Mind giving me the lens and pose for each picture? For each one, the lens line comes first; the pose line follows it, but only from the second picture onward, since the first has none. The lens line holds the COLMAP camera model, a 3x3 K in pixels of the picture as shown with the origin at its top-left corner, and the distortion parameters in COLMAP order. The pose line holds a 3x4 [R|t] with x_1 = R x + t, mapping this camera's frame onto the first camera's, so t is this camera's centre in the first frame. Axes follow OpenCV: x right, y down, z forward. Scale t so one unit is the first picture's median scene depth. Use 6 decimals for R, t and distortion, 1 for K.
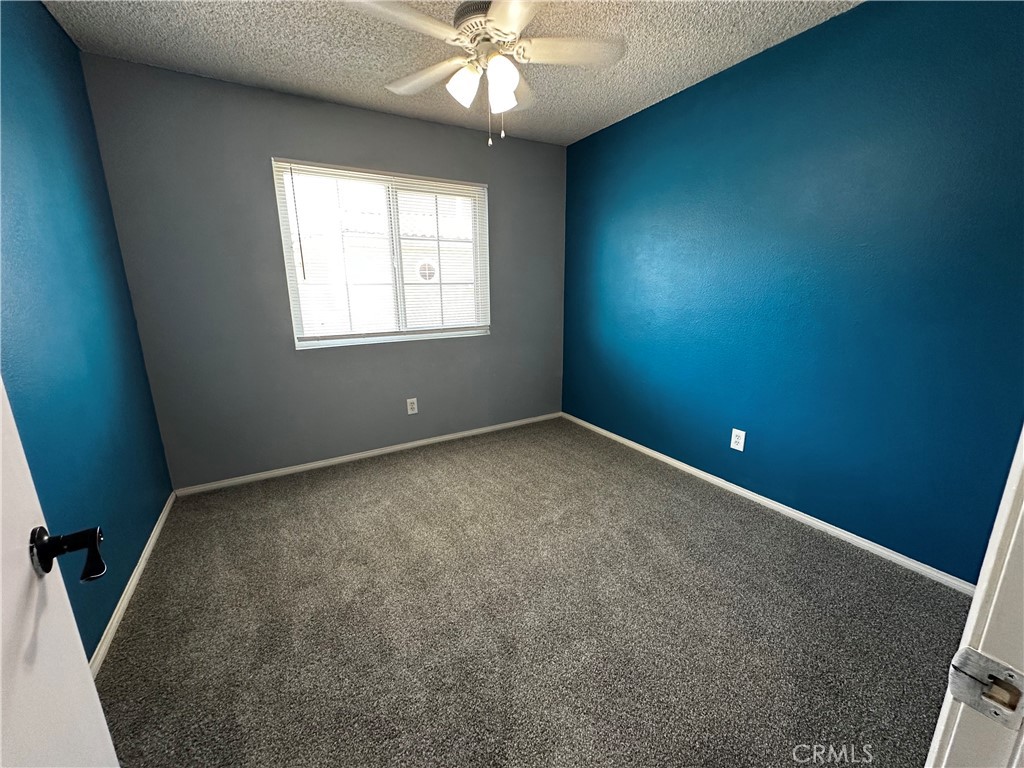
lens RADIAL K [[410.4, 0, 512.0], [0, 410.4, 384.0], [0, 0, 1]] dist [-0.001451, -0.000054]
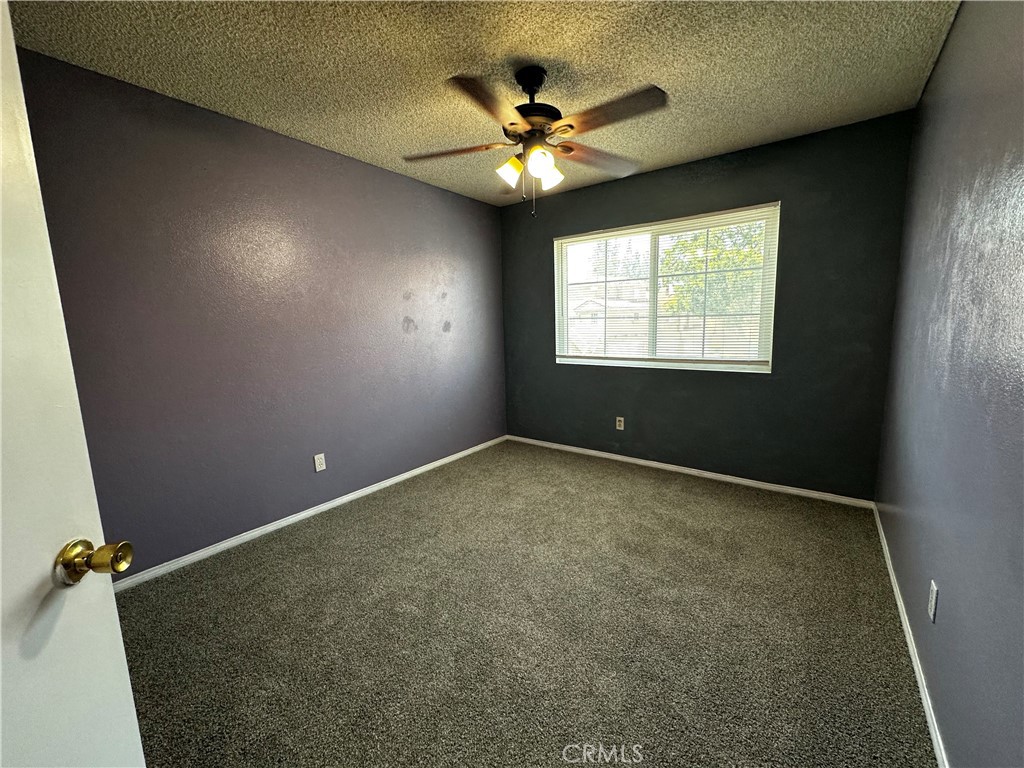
lens RADIAL K [[410.4, 0, 512.0], [0, 410.4, 384.0], [0, 0, 1]] dist [-0.001451, -0.000054]
pose [[0.356035, 0.149274, -0.922473, 0.686919], [-0.191069, 0.977932, 0.084503, -0.092189], [0.914730, 0.146170, 0.376700, 0.278025]]
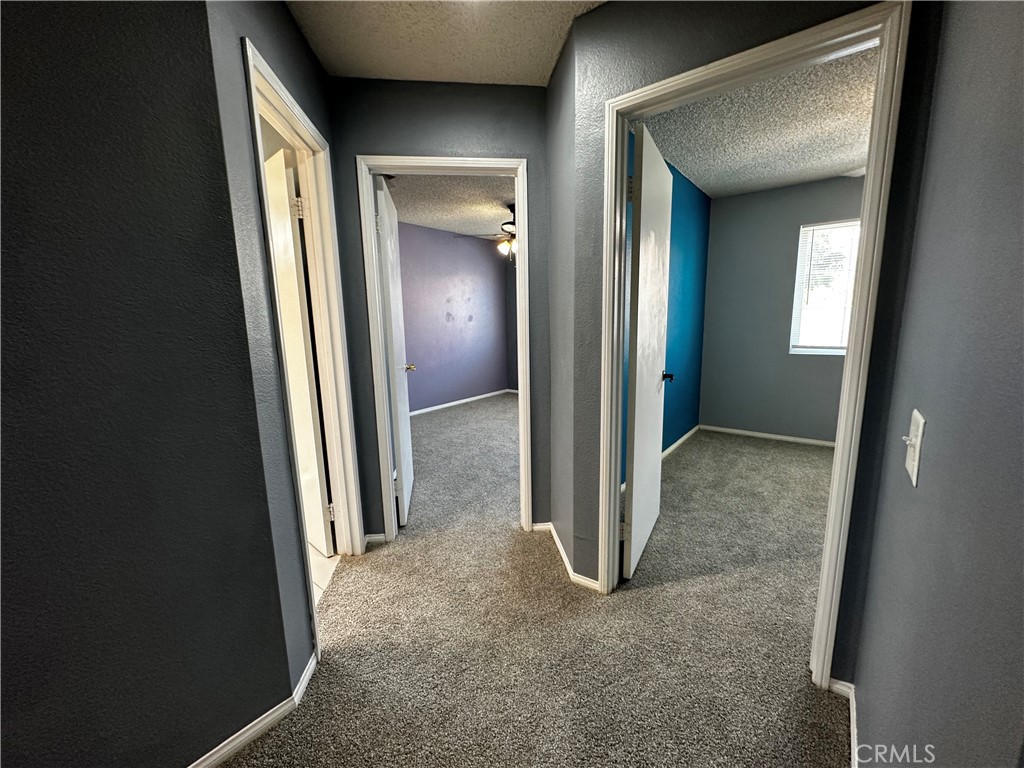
lens RADIAL K [[410.4, 0, 512.0], [0, 410.4, 384.0], [0, 0, 1]] dist [-0.001451, -0.000054]
pose [[0.368712, 0.151718, -0.917078, 0.392594], [-0.193661, 0.977479, 0.083848, 0.077446], [0.909146, 0.146687, 0.389790, -0.371194]]
